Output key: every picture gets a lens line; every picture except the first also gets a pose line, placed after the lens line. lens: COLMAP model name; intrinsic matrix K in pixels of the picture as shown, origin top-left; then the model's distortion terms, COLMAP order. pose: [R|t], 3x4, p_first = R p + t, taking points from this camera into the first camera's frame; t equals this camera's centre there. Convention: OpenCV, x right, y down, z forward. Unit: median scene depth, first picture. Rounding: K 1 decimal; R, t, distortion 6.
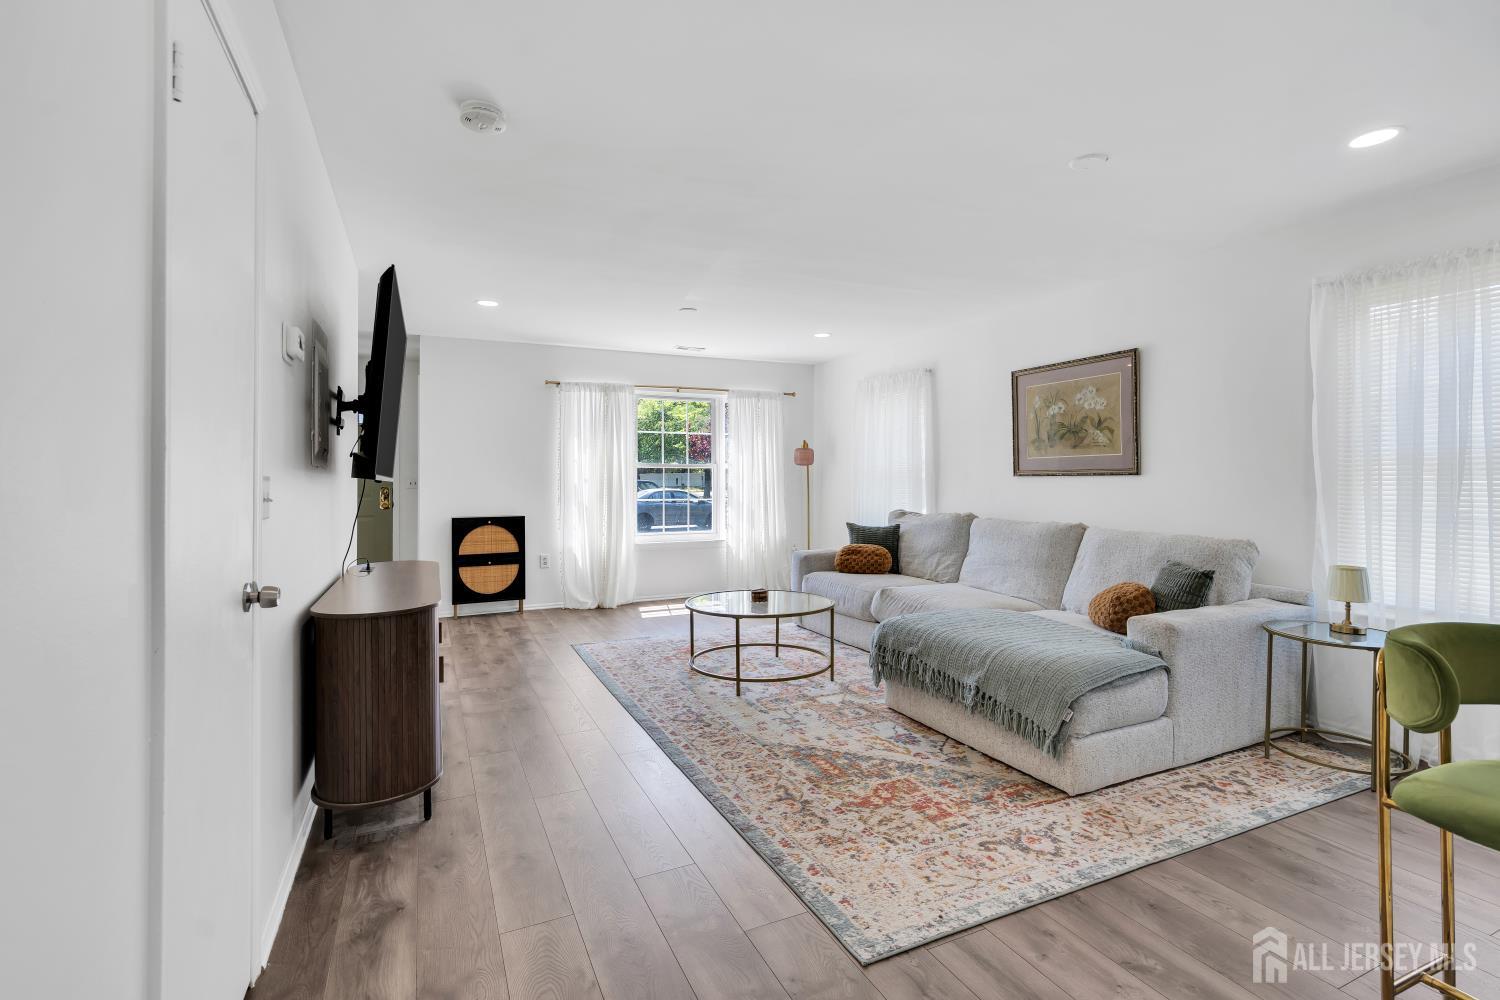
lens RADIAL K [[689.4, 0, 740.5], [0, 689.4, 476.1], [0, 0, 1]] dist [0.001014, 0.000686]
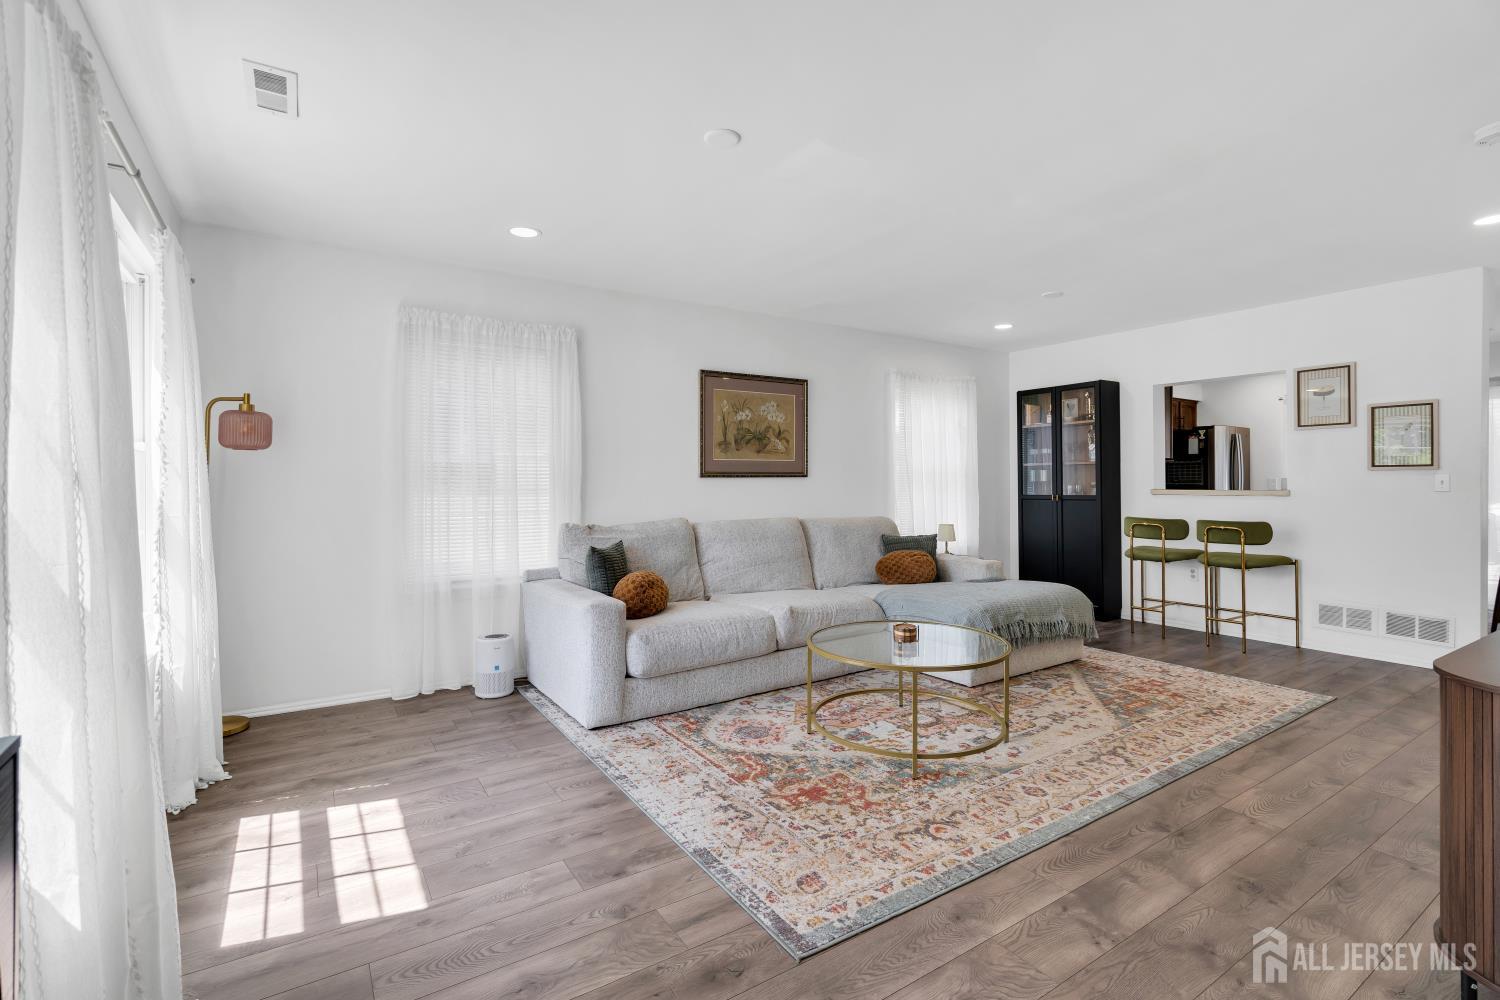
lens RADIAL K [[689.4, 0, 751.1], [0, 689.4, 497.7], [0, 0, 1]] dist [0.001014, 0.000686]
pose [[-0.150875, -0.025288, 0.988229, -0.817976], [-0.003991, 0.999680, 0.024972, 0.005939], [-0.988545, -0.000176, -0.150928, 1.520426]]
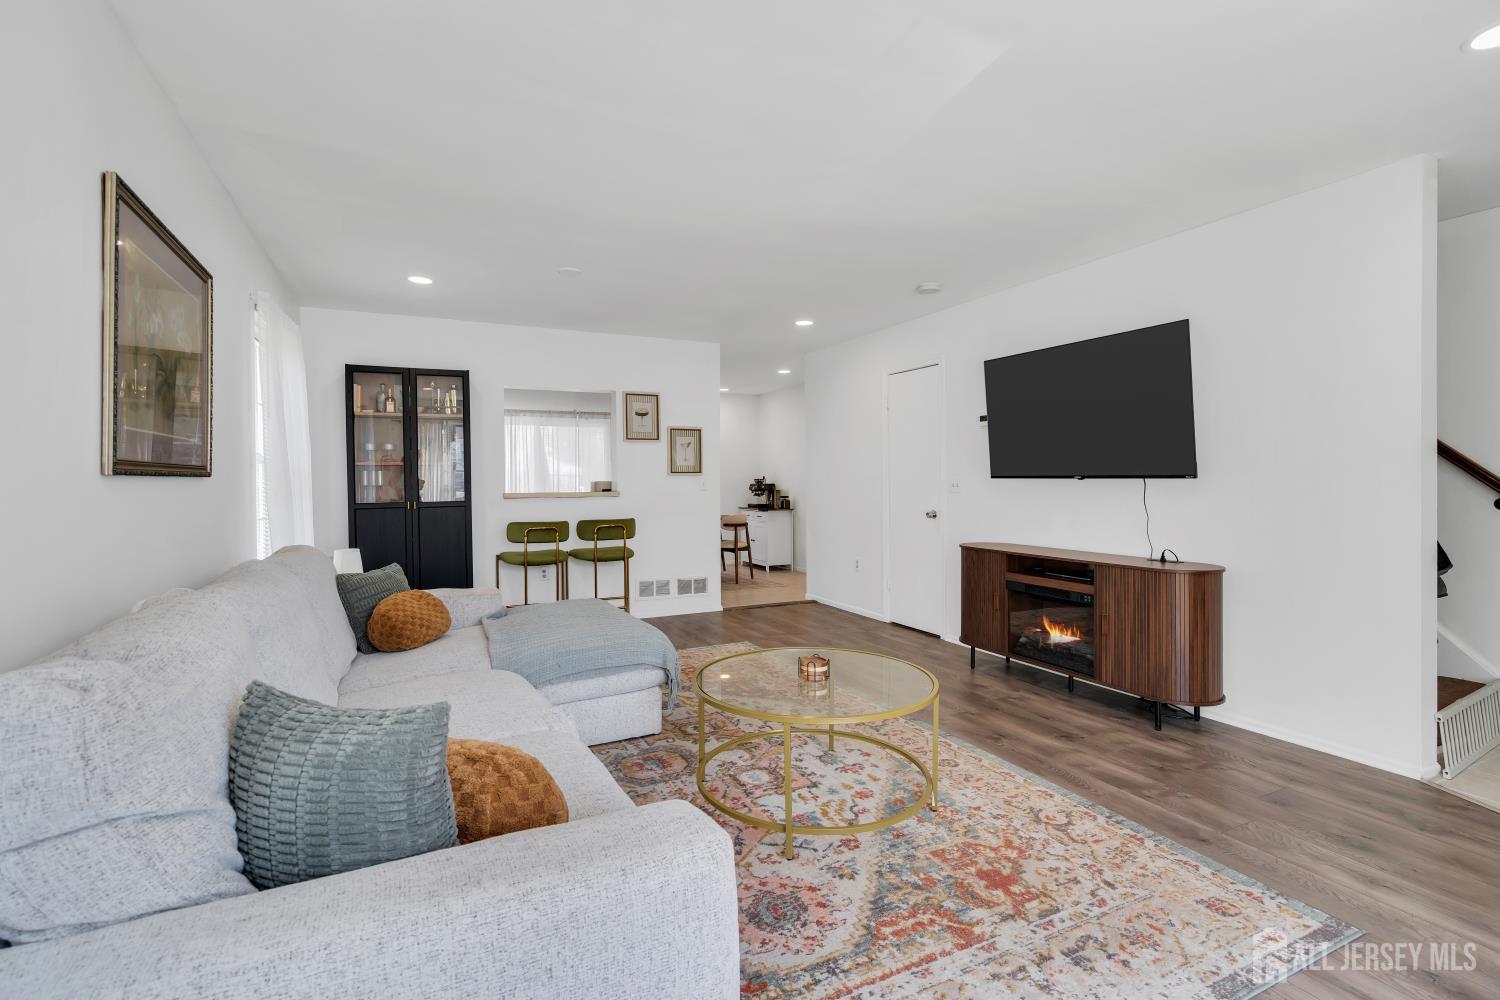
lens RADIAL K [[689.4, 0, 751.3], [0, 689.4, 486.6], [0, 0, 1]] dist [0.001014, 0.000686]
pose [[-0.999611, 0.004421, -0.027555, 0.117068], [0.004479, 0.999988, -0.002028, 0.015084], [0.027545, -0.002150, -0.999618, 1.912217]]
